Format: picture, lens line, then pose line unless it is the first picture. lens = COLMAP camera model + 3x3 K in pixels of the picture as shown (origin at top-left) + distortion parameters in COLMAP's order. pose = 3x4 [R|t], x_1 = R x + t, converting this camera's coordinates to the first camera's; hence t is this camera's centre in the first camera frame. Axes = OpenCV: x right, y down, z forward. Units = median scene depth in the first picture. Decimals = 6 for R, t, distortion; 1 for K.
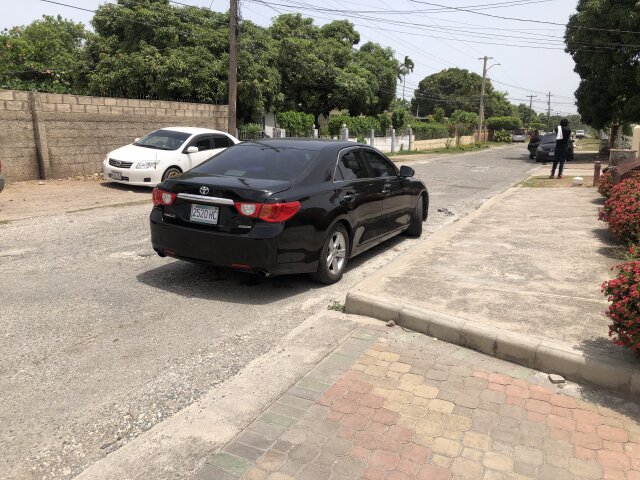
lens RADIAL K [[522.9, 0, 315.8], [0, 522.9, 240.2], [0, 0, 1]] dist [0.019258, -0.007332]
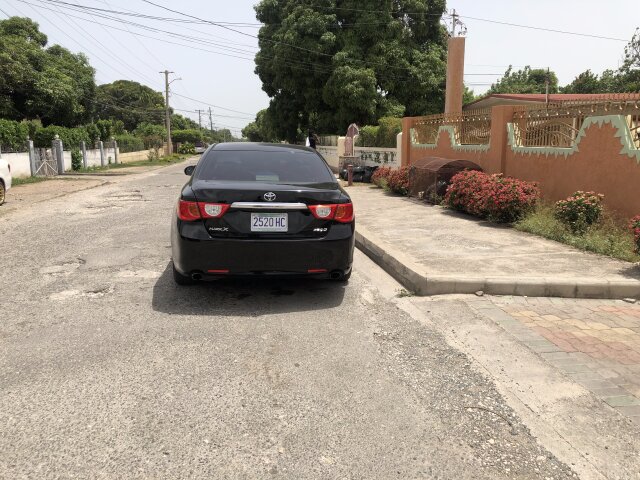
lens RADIAL K [[522.9, 0, 315.8], [0, 522.9, 240.2], [0, 0, 1]] dist [0.019258, -0.007332]
pose [[0.808911, -0.116621, 0.576248, -0.116811], [0.130815, 0.991261, 0.016979, -0.004047], [-0.573193, 0.061647, 0.817098, 0.034335]]
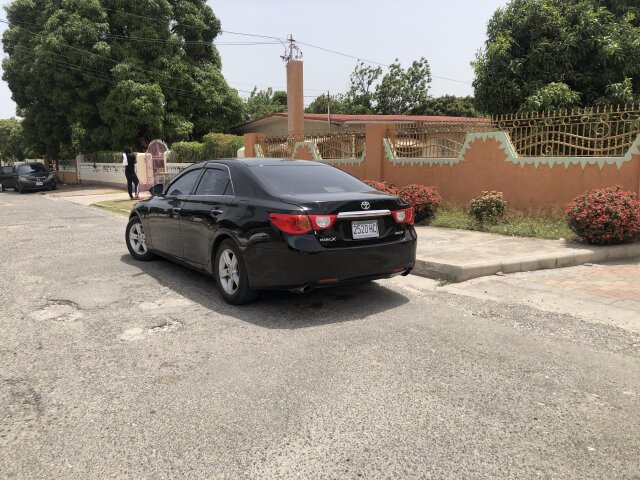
lens RADIAL K [[522.9, 0, 315.8], [0, 522.9, 240.2], [0, 0, 1]] dist [0.019258, -0.007332]
pose [[0.446596, -0.159076, 0.880481, -0.193594], [0.211019, 0.975035, 0.069126, -0.020248], [-0.869496, 0.154926, 0.469015, 0.106129]]
